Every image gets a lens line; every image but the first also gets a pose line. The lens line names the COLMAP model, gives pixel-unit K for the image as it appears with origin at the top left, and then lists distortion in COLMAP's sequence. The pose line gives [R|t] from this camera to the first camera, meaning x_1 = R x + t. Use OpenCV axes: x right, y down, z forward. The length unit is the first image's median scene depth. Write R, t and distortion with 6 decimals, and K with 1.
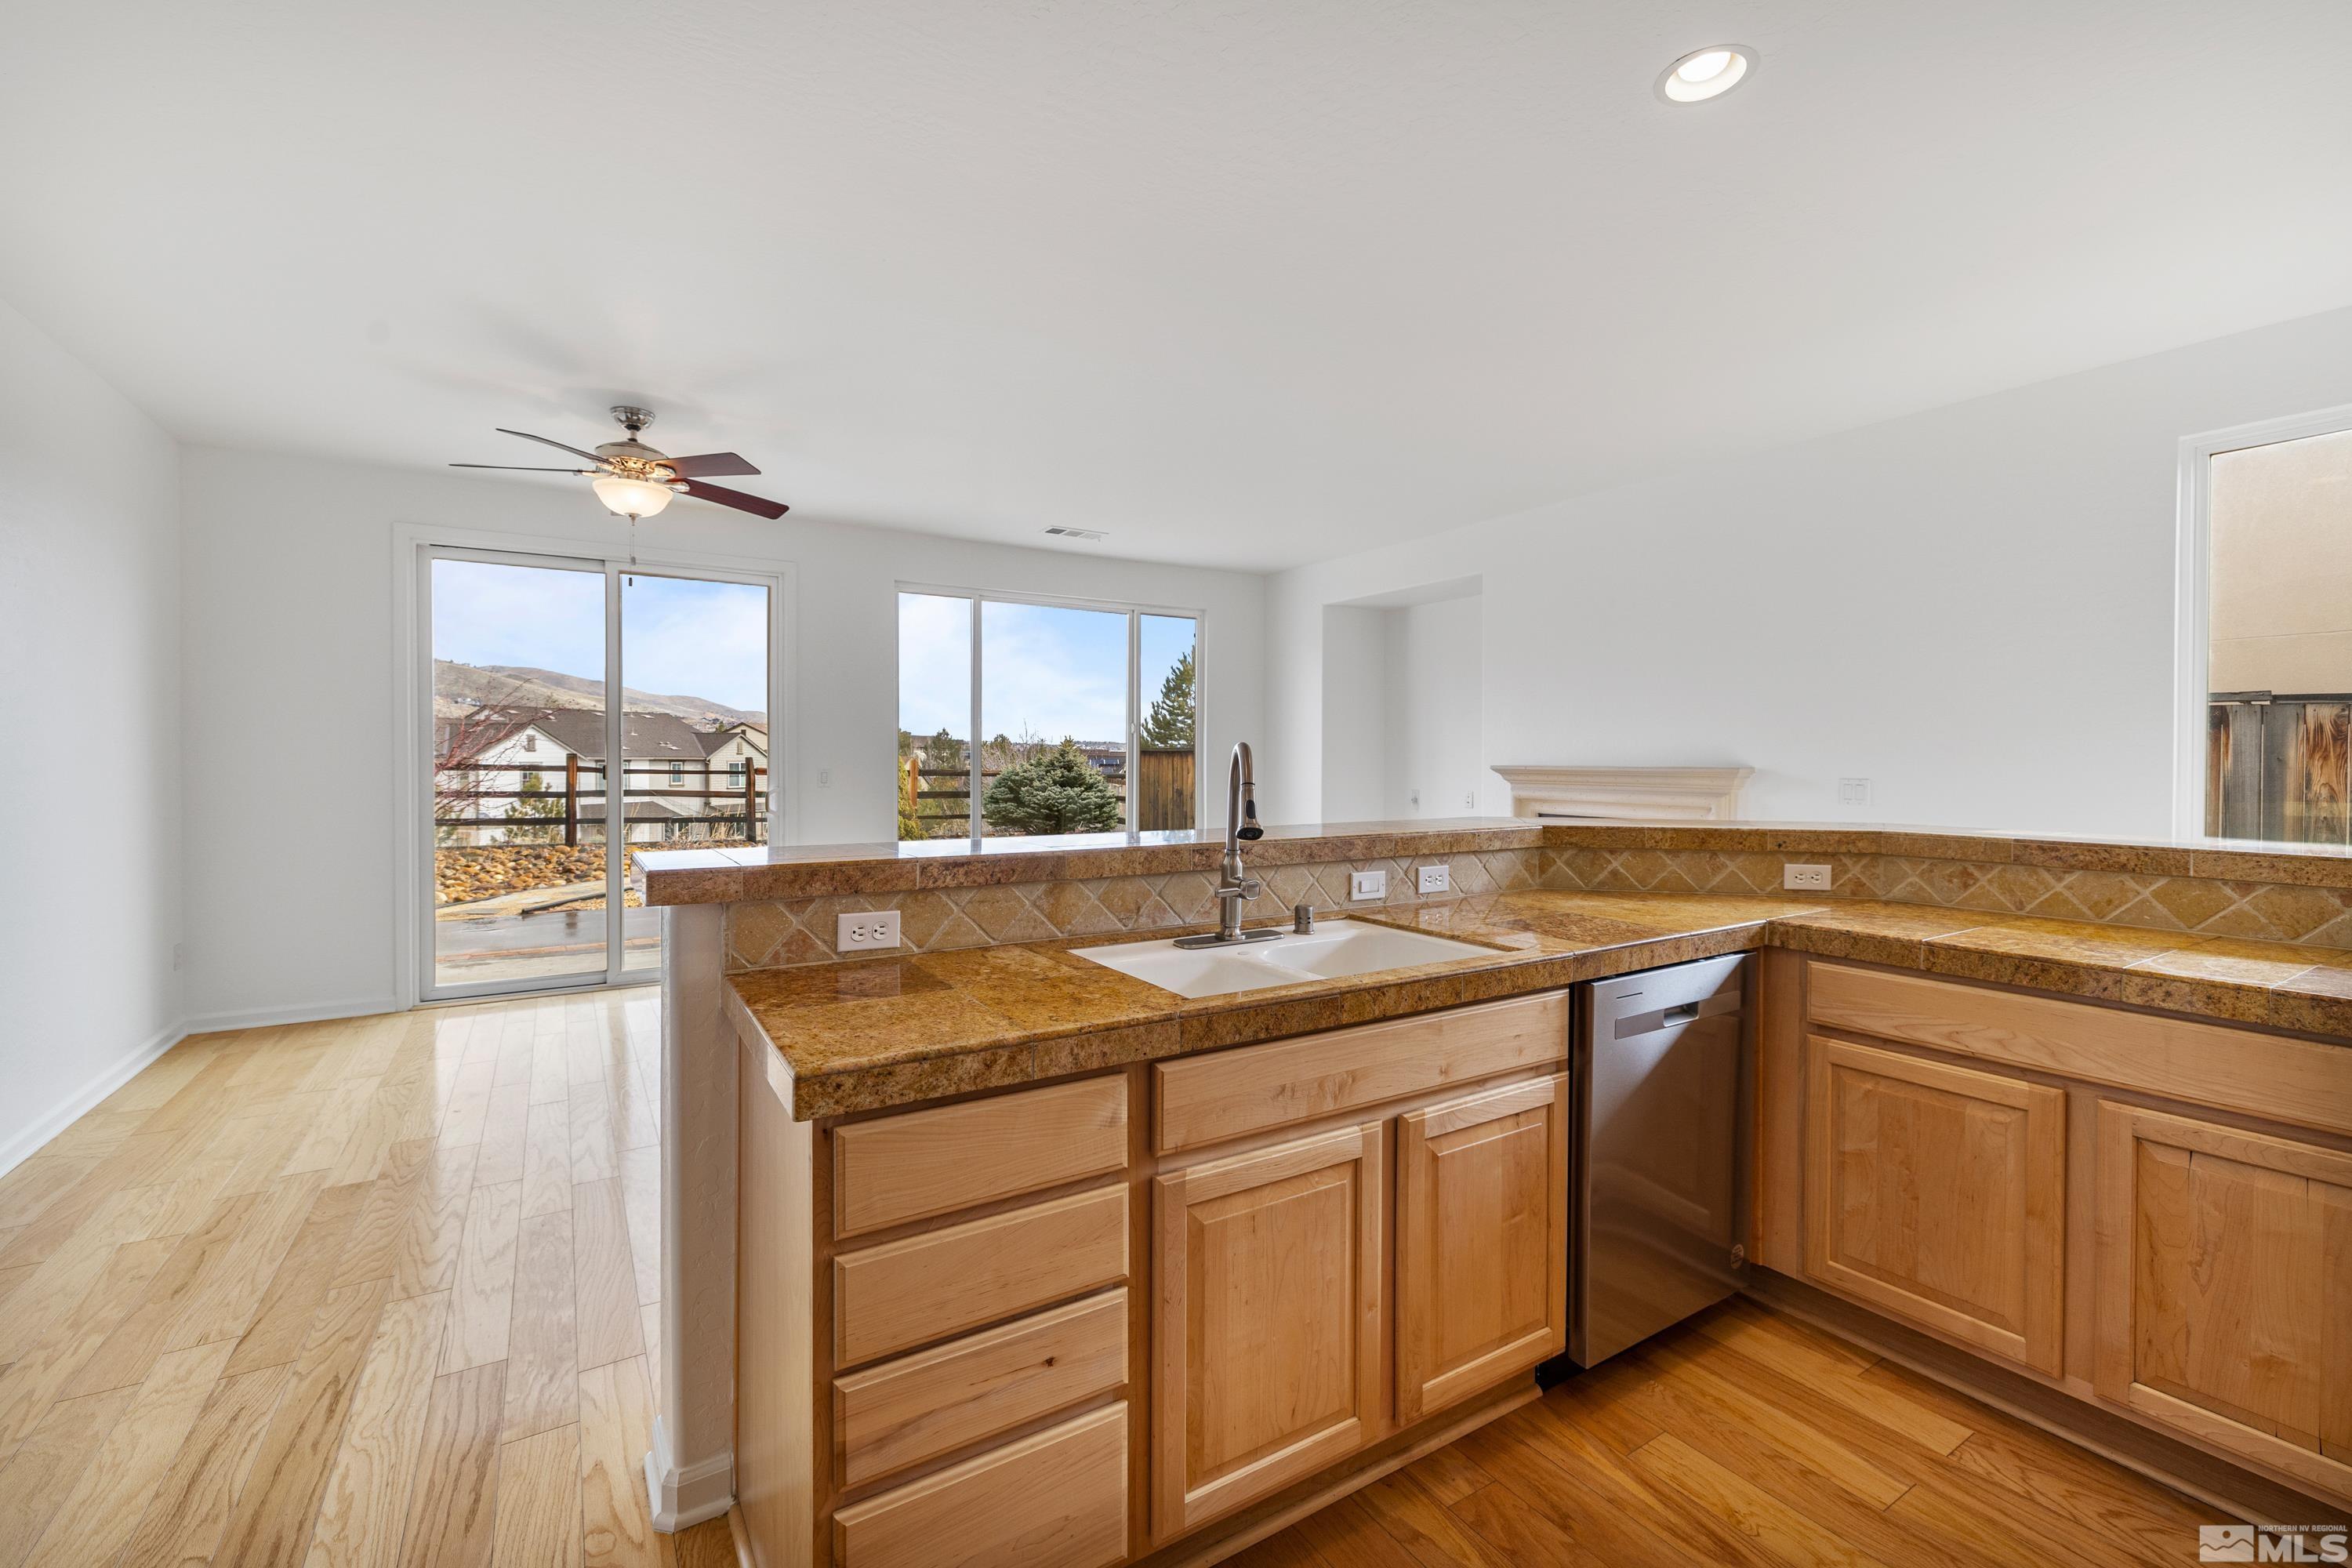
lens RADIAL K [[996.7, 0, 1179.3], [0, 996.7, 786.3], [0, 0, 1]] dist [-0.000333, 0.000015]
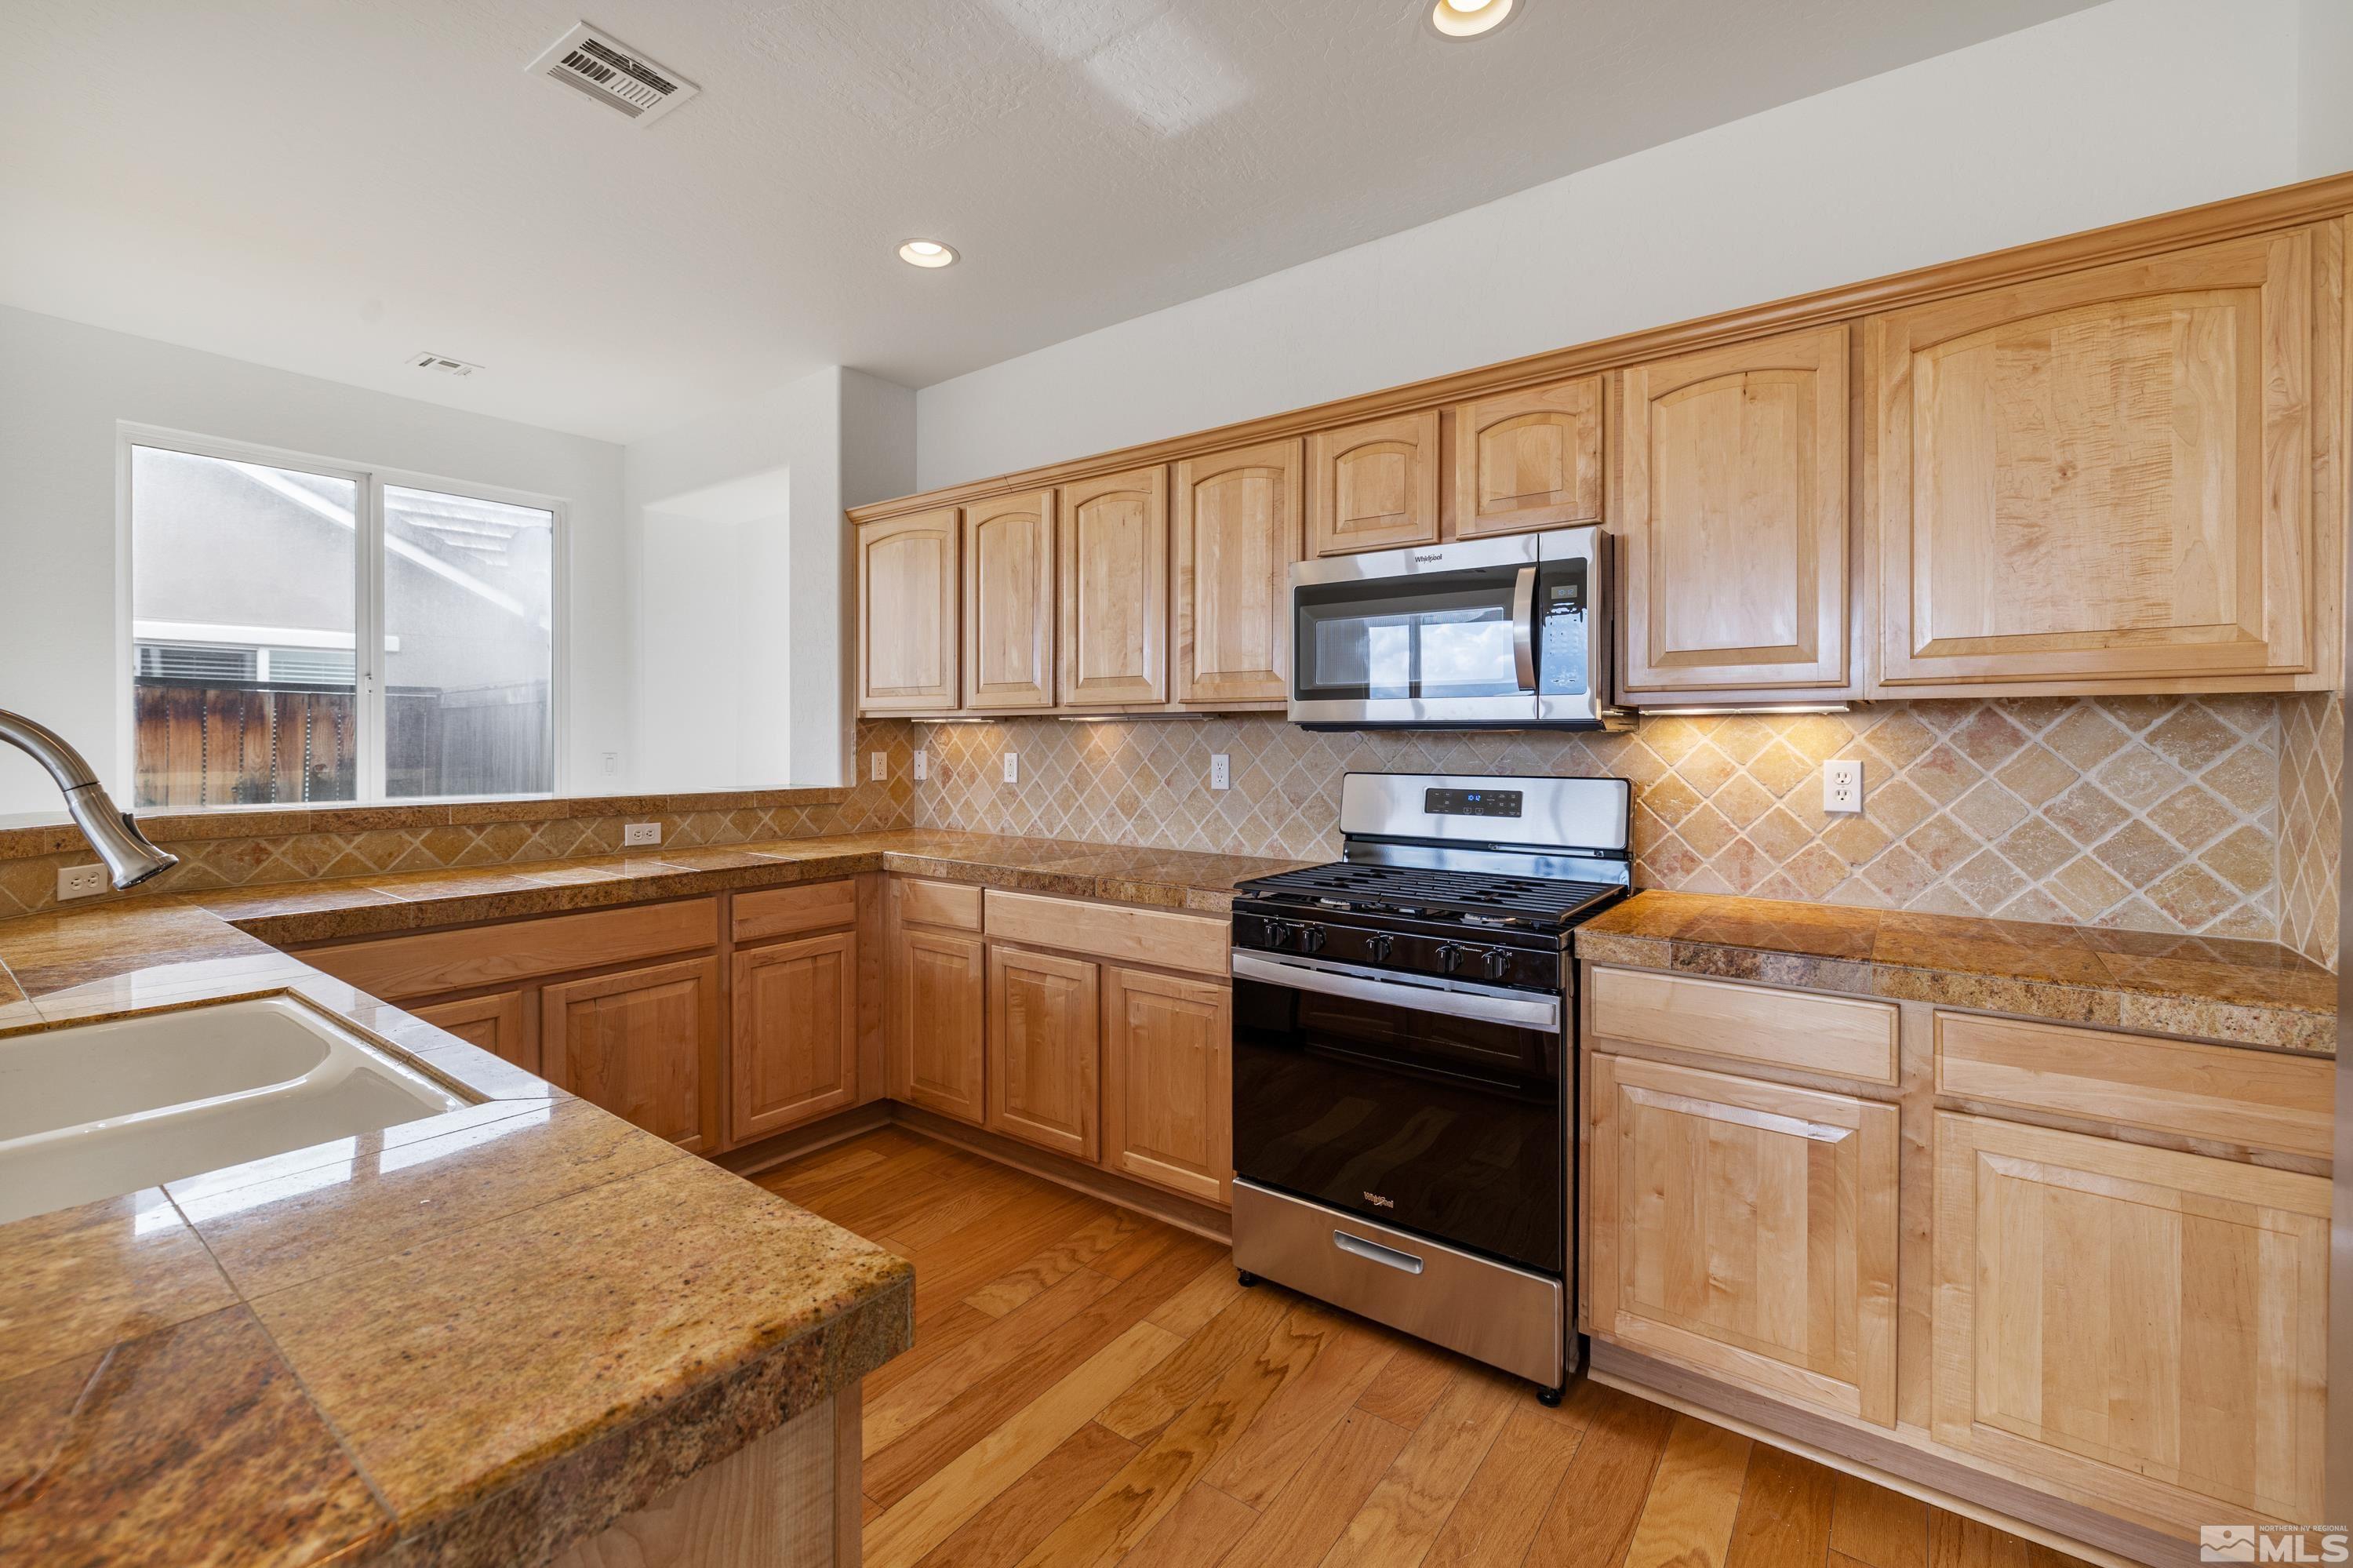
lens RADIAL K [[997.1, 0, 1169.9], [0, 997.1, 732.0], [0, 0, 1]] dist [-0.000333, 0.000015]
pose [[-0.366522, 0.001892, 0.930408, -0.551324], [0.021721, 0.999743, 0.006524, -0.019708], [-0.930156, 0.022601, -0.366468, 0.585065]]
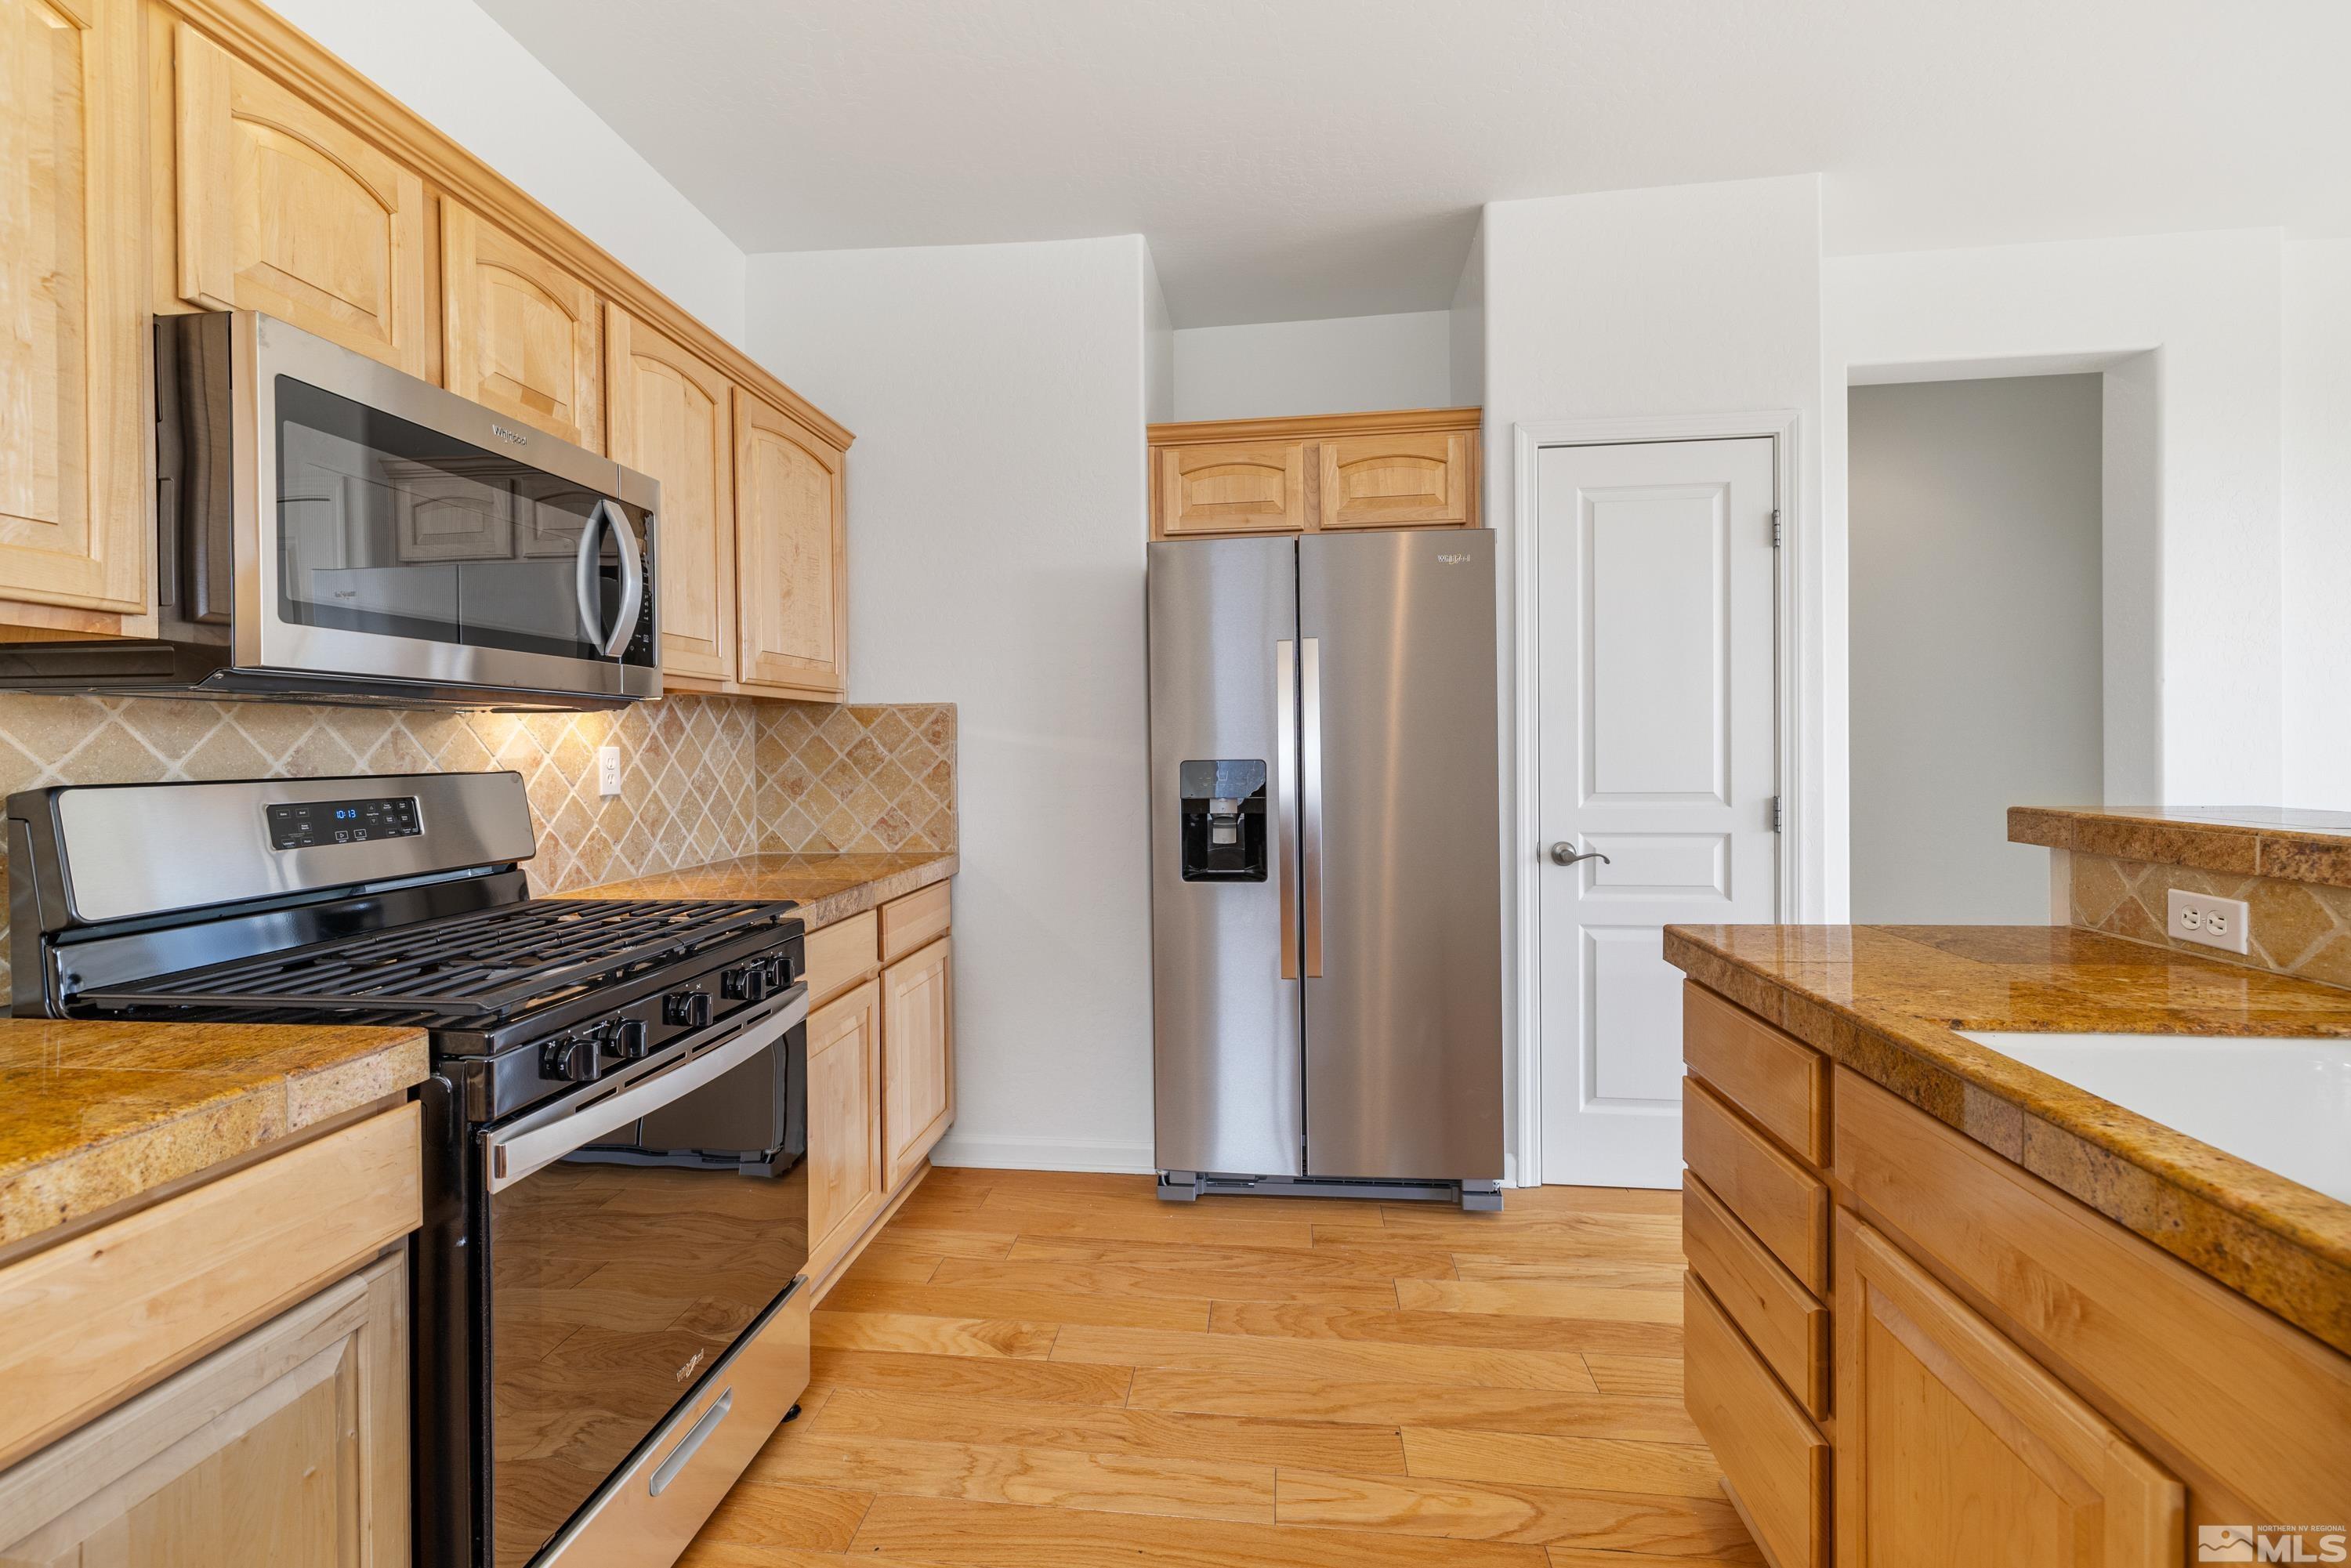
lens RADIAL K [[996.2, 0, 1153.3], [0, 996.2, 752.7], [0, 0, 1]] dist [-0.000333, 0.000015]
pose [[-0.632554, 0.008622, -0.774468, 0.634920], [-0.009175, 0.999784, 0.018624, 0.012129], [0.774462, 0.018886, -0.632338, 0.723498]]
